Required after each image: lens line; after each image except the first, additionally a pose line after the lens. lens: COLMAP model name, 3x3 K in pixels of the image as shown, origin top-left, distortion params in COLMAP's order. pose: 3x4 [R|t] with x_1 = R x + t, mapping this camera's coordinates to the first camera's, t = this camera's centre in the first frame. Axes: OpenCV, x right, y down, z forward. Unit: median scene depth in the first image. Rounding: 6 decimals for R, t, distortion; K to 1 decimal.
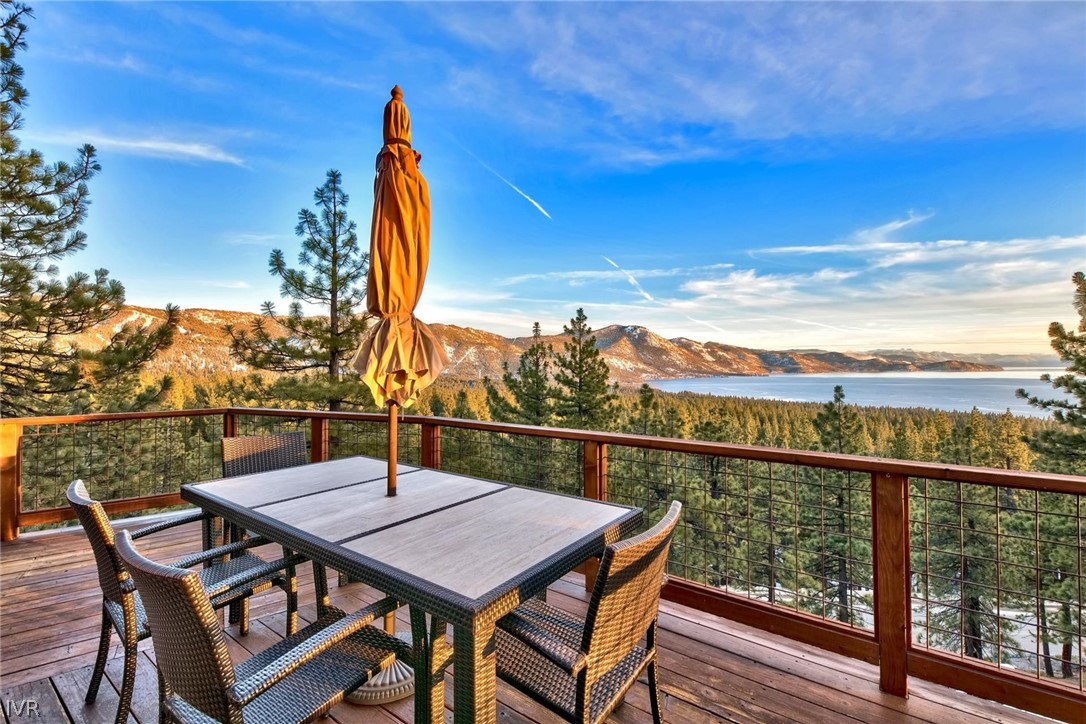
lens RADIAL K [[461.8, 0, 535.6], [0, 461.8, 363.7], [0, 0, 1]] dist [0.008554, -0.000153]
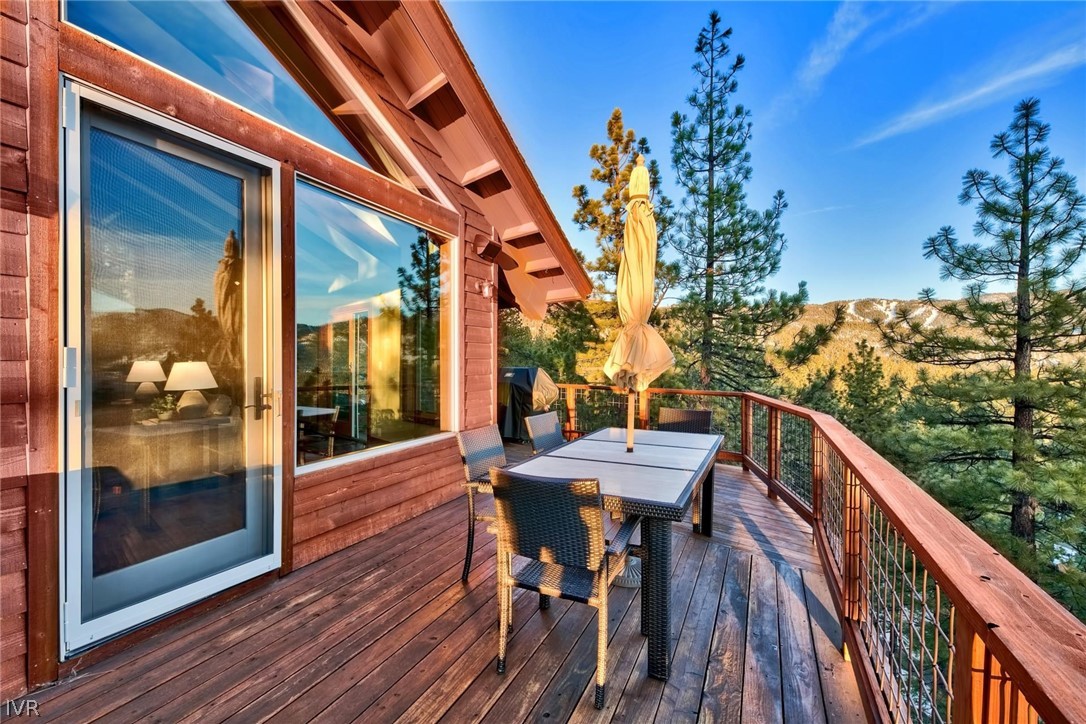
lens RADIAL K [[461.8, 0, 544.4], [0, 461.8, 363.6], [0, 0, 1]] dist [0.008554, -0.000153]
pose [[0.177282, 0.015406, -0.984039, 0.175801], [-0.001579, 0.999881, 0.015369, 0.000909], [0.984159, -0.001171, 0.177285, 0.090513]]
